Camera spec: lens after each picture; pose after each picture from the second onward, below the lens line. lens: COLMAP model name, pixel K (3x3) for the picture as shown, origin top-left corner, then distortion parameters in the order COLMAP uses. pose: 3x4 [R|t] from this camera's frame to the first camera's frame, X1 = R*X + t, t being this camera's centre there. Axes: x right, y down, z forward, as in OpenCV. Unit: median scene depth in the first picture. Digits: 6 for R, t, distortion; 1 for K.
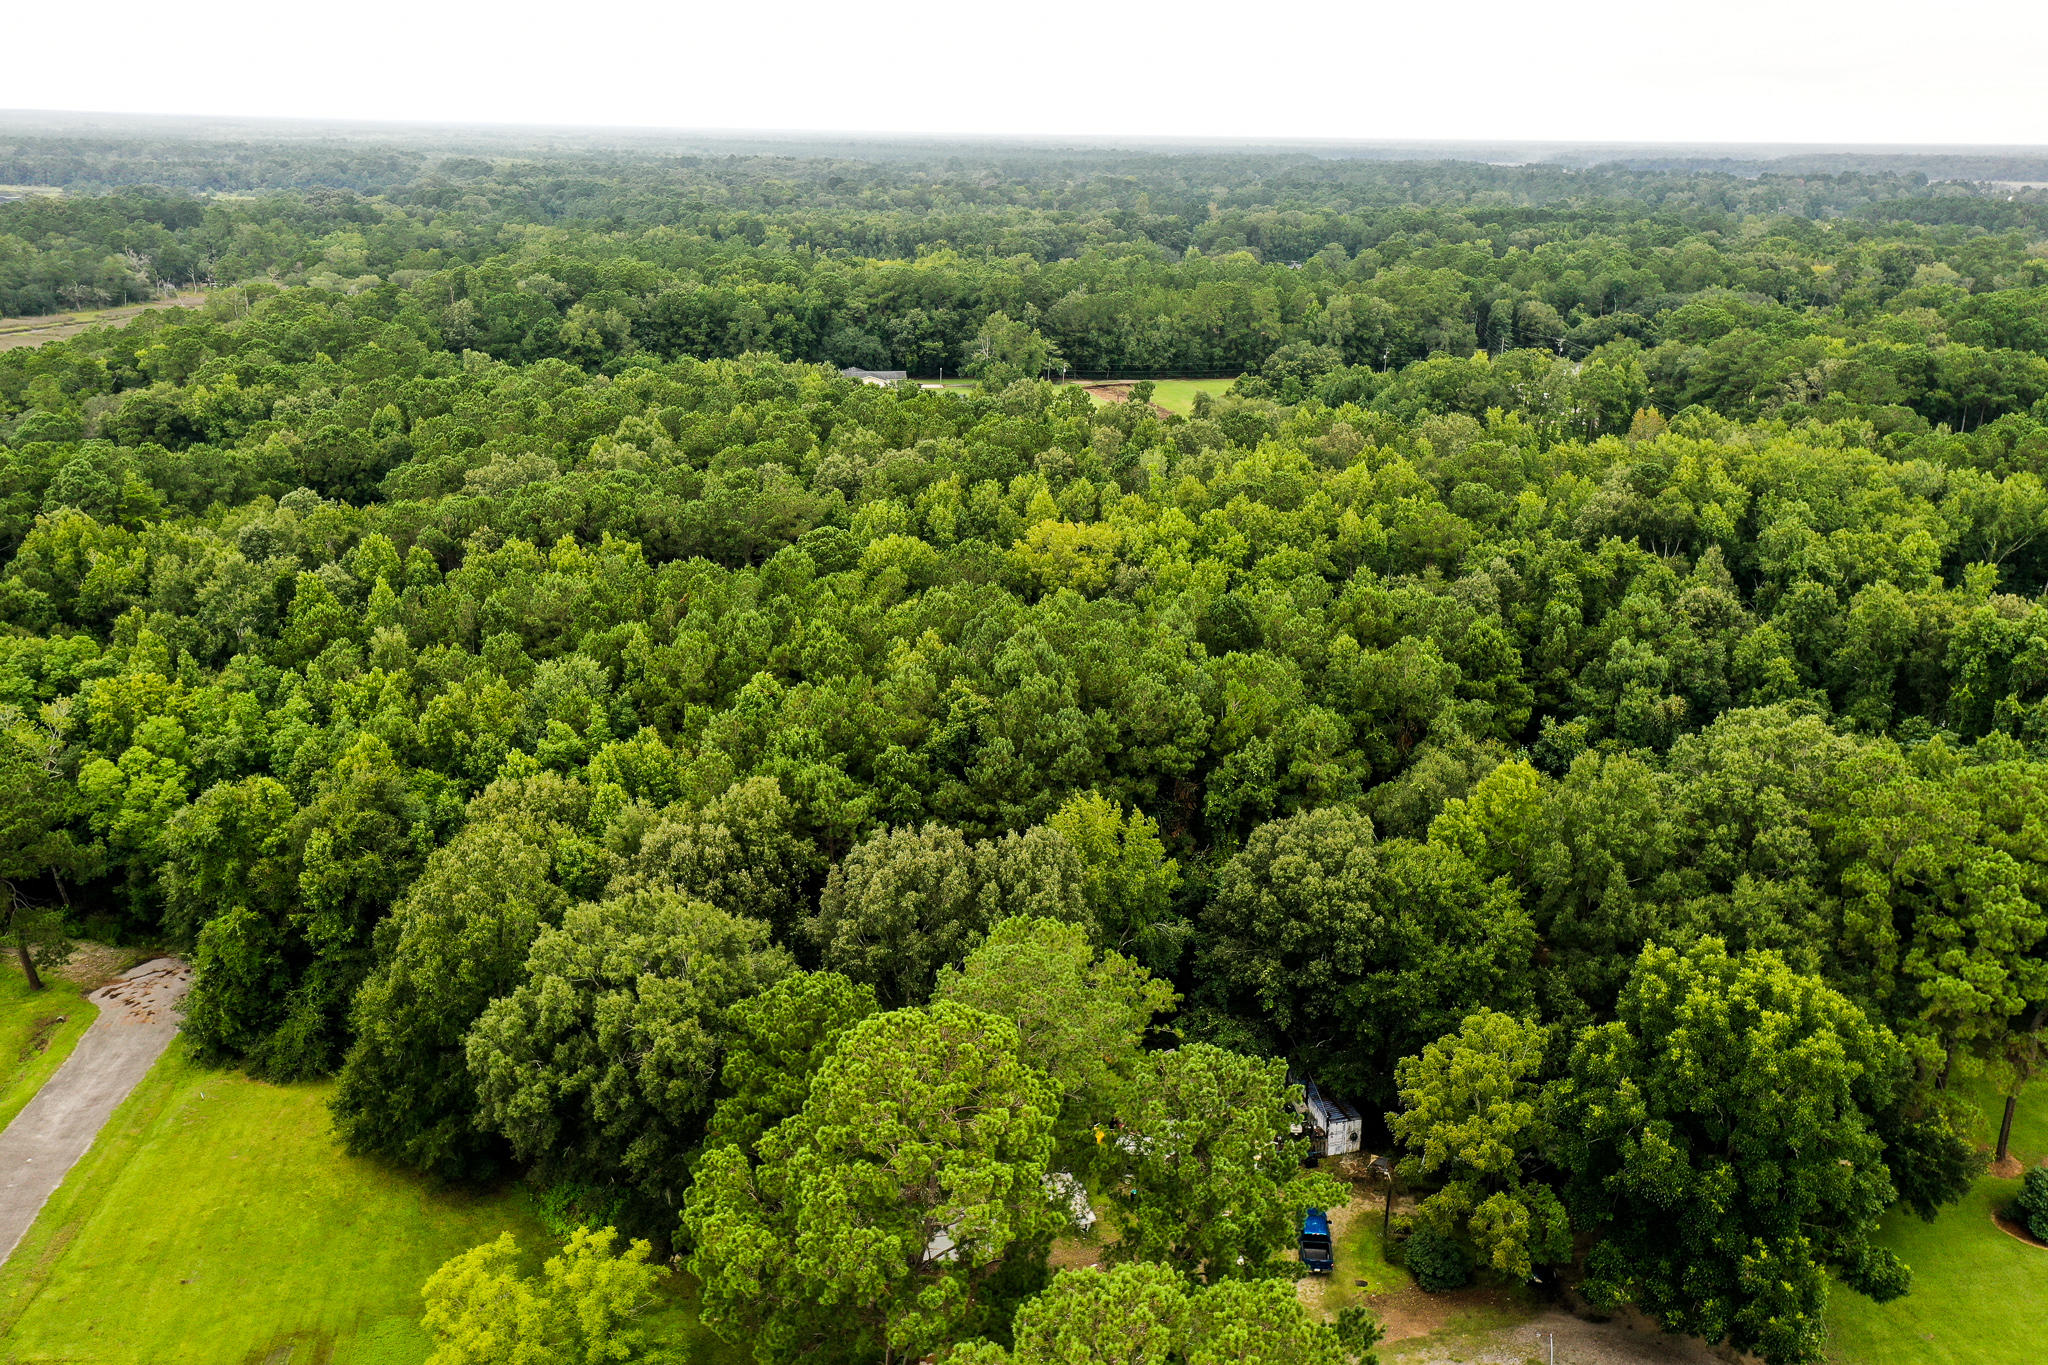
lens RADIAL K [[1586.6, 0, 1037.2], [0, 1586.6, 691.7], [0, 0, 1]] dist [0.002364, 0.009328]
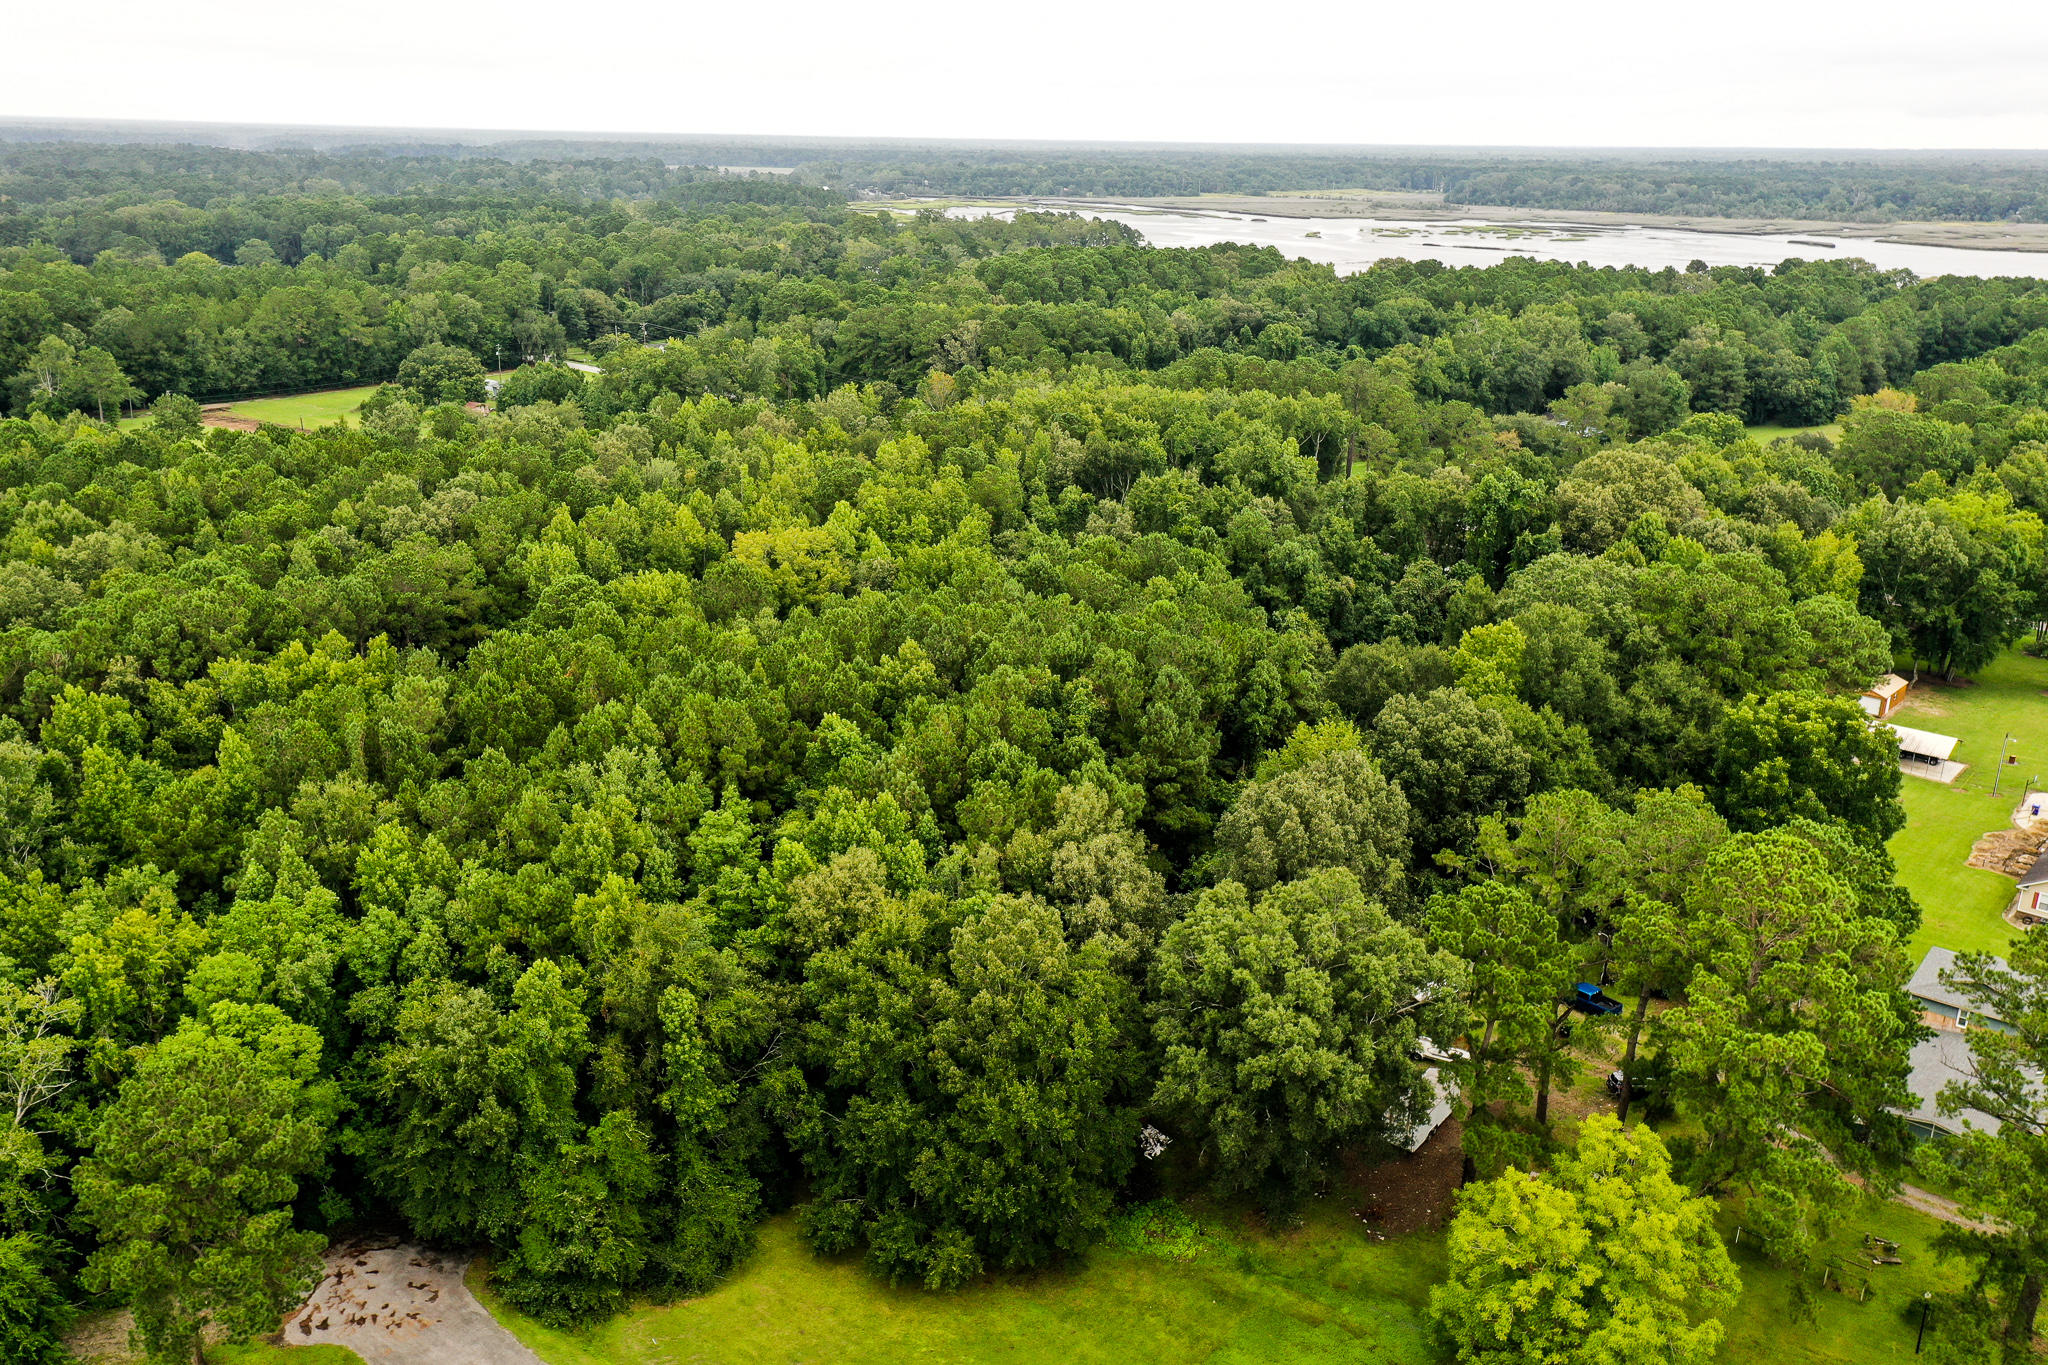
lens RADIAL K [[1586.6, 0, 1018.8], [0, 1586.6, 679.9], [0, 0, 1]] dist [0.002364, 0.009328]
pose [[0.736348, -0.214875, 0.641577, -0.211092], [0.214216, 0.973490, 0.080179, -0.025343], [-0.641797, 0.078397, 0.762857, 0.066749]]
